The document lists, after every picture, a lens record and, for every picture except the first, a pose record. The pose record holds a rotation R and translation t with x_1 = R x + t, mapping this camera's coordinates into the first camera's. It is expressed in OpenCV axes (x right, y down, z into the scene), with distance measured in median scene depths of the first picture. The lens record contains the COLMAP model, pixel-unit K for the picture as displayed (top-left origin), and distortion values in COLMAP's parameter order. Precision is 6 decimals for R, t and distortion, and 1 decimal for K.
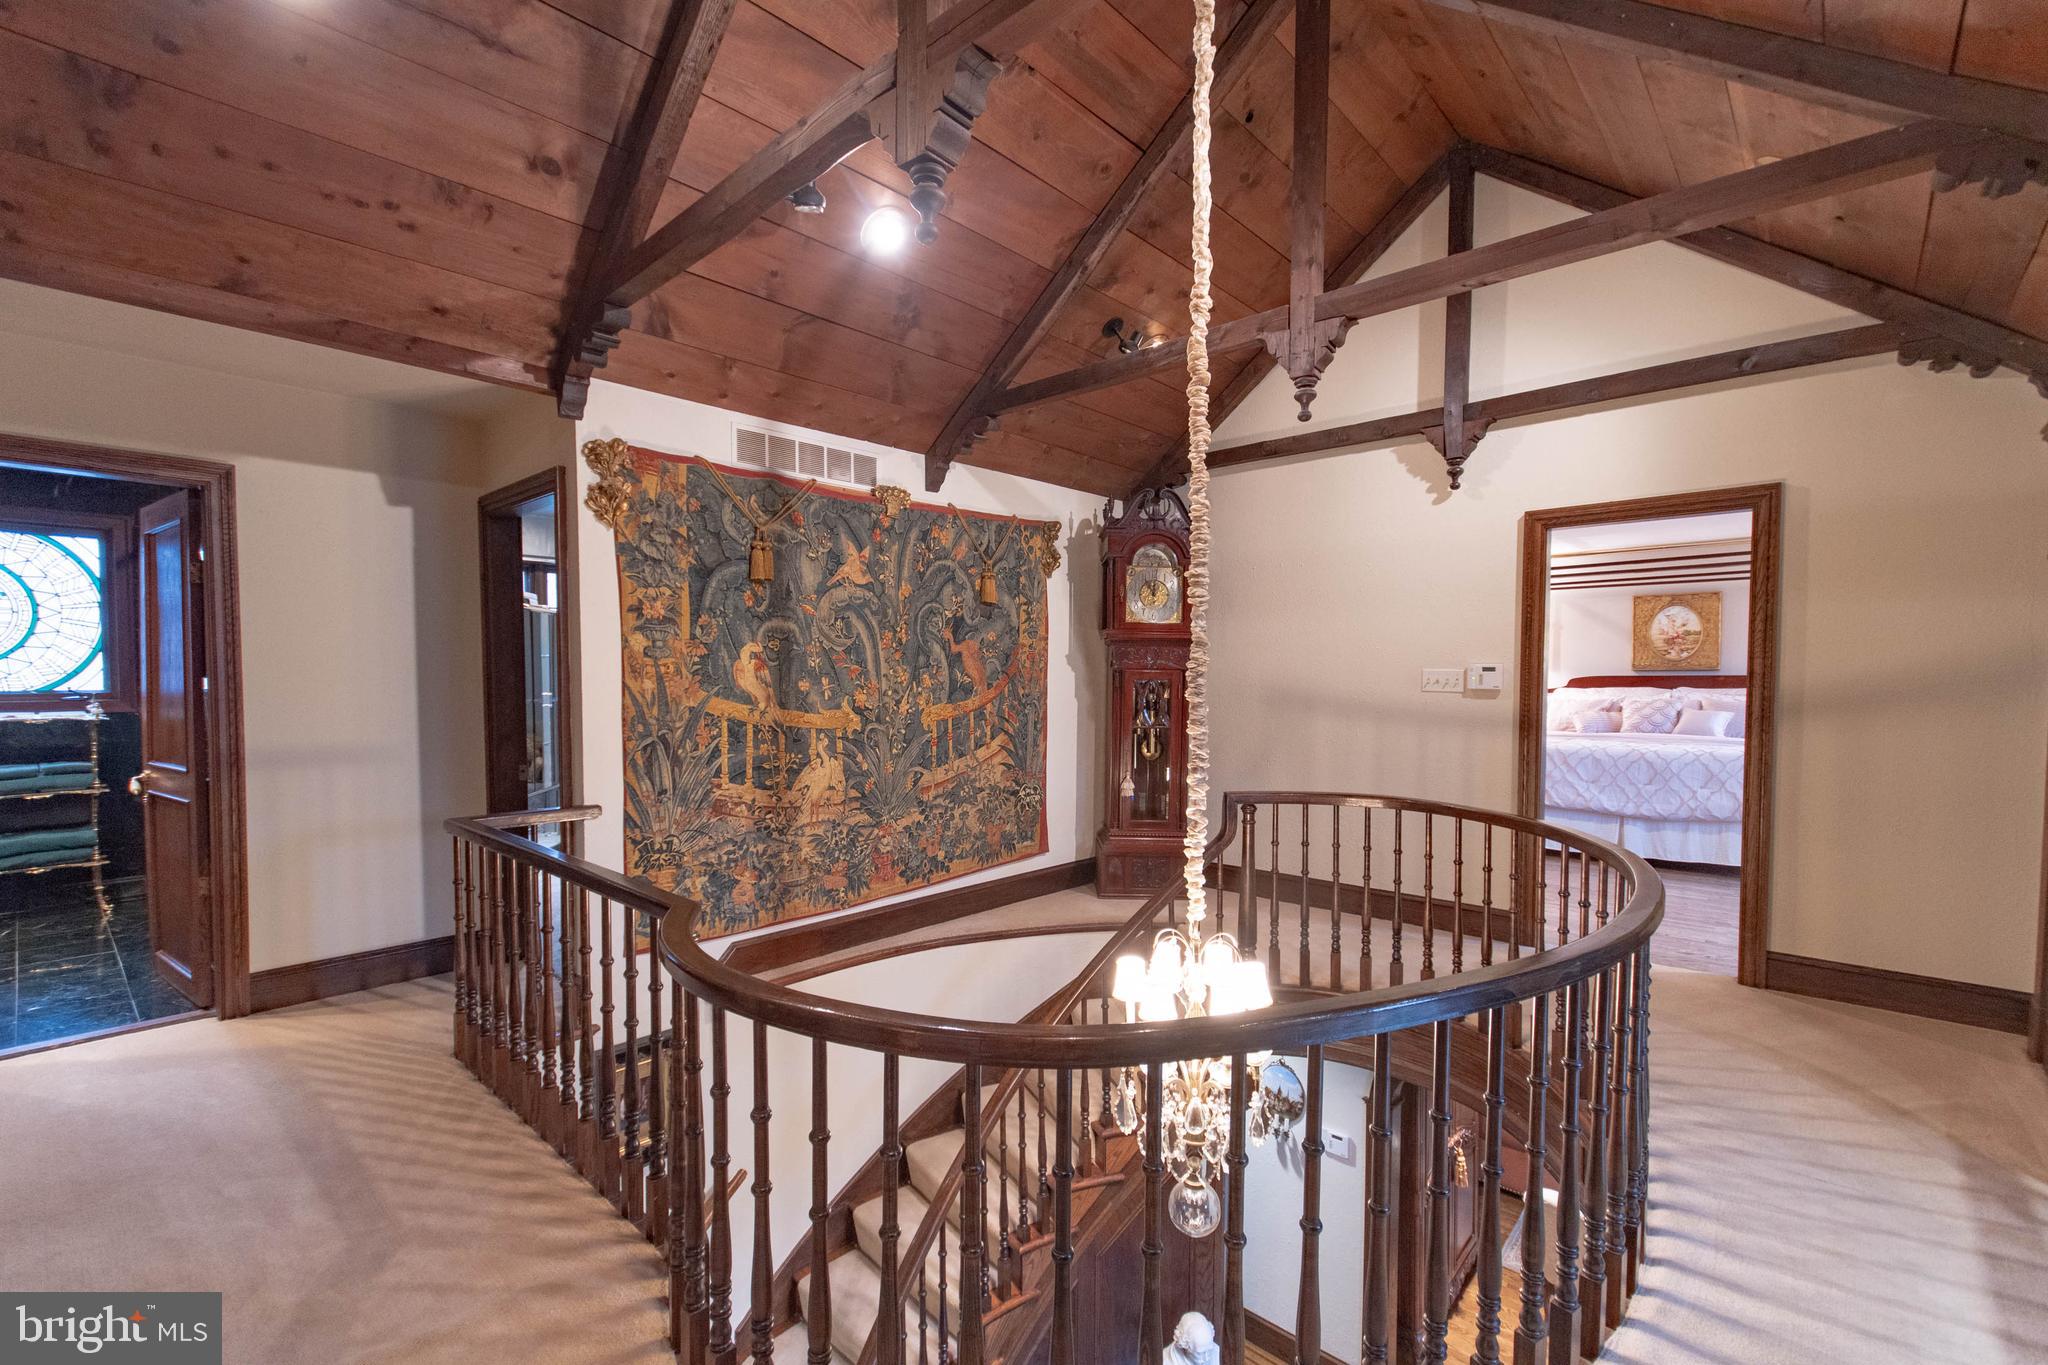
lens RADIAL K [[907.0, 0, 1016.4], [0, 907.0, 706.1], [0, 0, 1]] dist [0.005599, -0.000780]
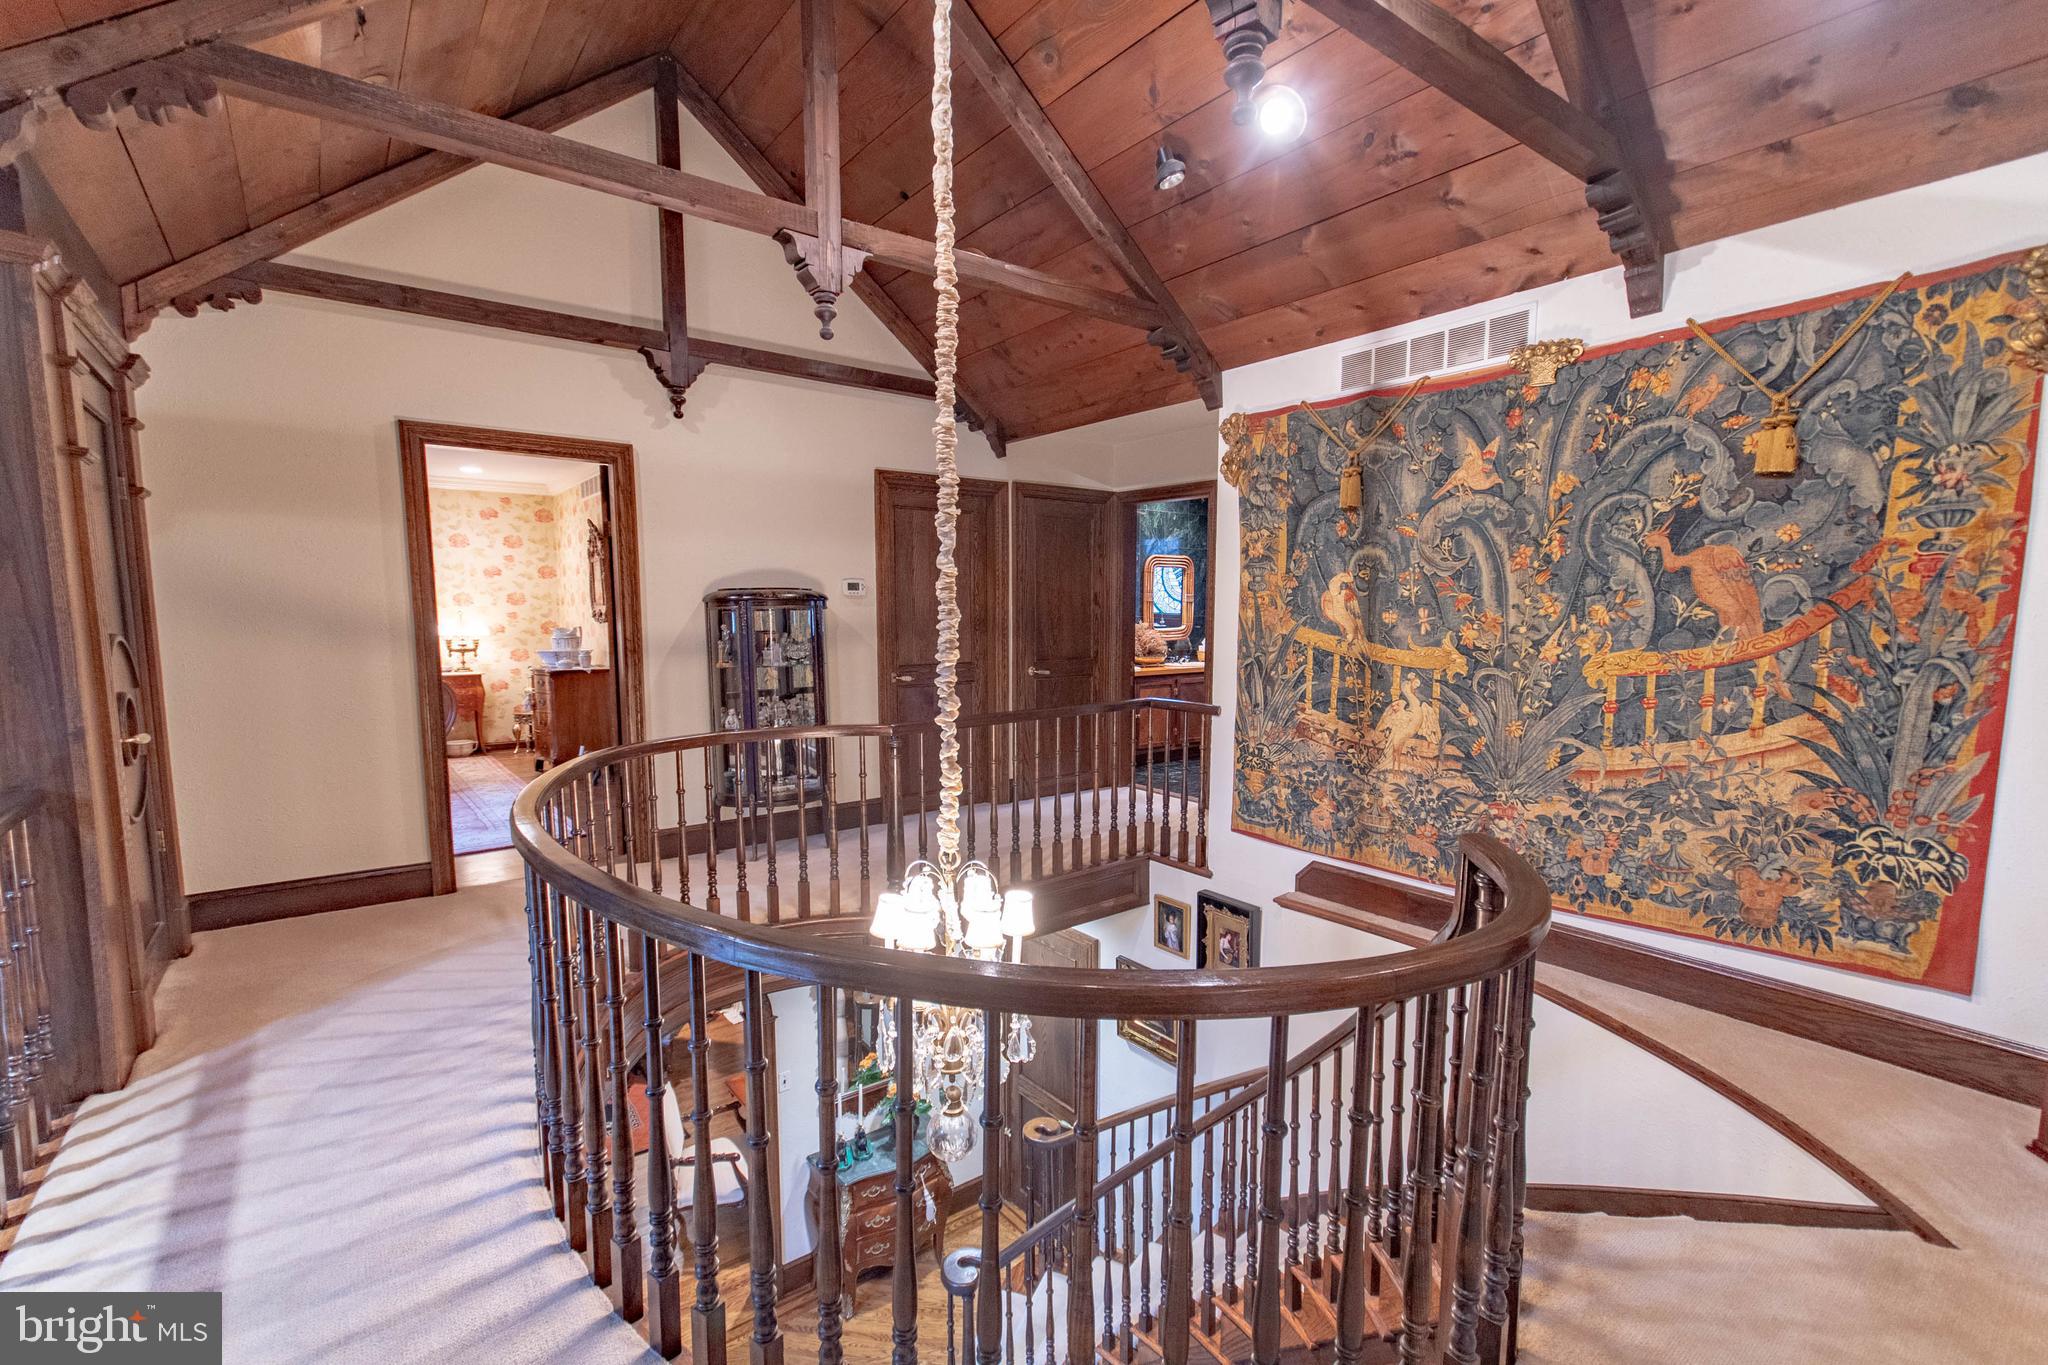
lens RADIAL K [[907.0, 0, 1016.4], [0, 907.0, 706.1], [0, 0, 1]] dist [0.005599, -0.000780]
pose [[-0.168825, 0.104885, -0.980050, 0.720736], [-0.037363, 0.992926, 0.112700, -0.022685], [0.984938, 0.055644, -0.163712, 0.778625]]
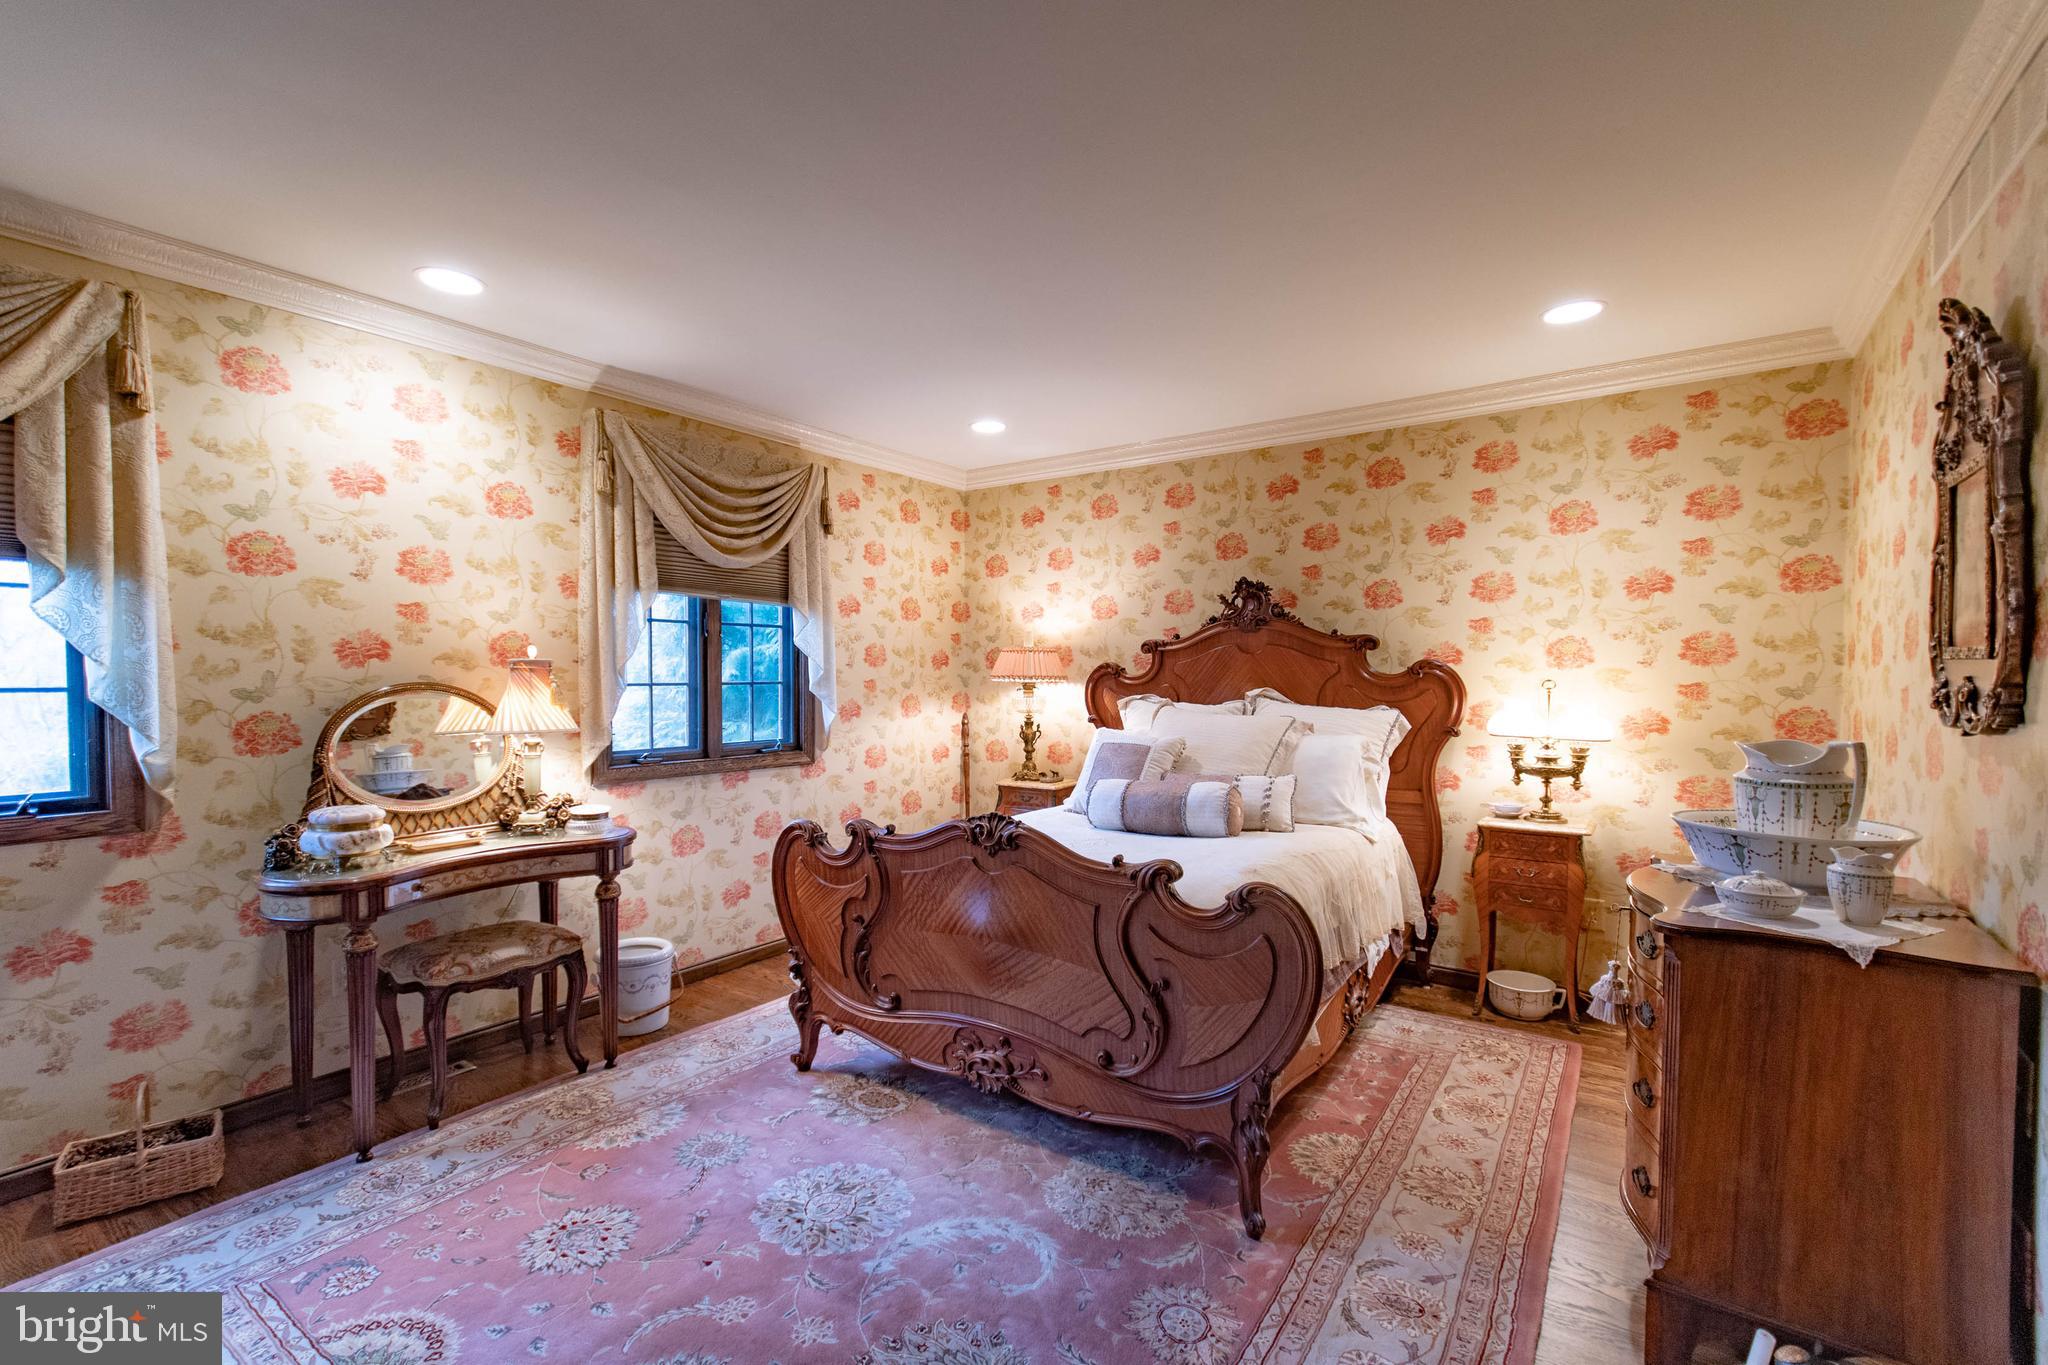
lens RADIAL K [[907.0, 0, 1016.4], [0, 907.0, 706.1], [0, 0, 1]] dist [0.005599, -0.000780]
pose [[-0.990949, 0.002666, -0.134216, -0.407475], [-0.007238, 0.997287, 0.073249, 0.006241], [0.134047, 0.073557, -0.988241, 0.033689]]
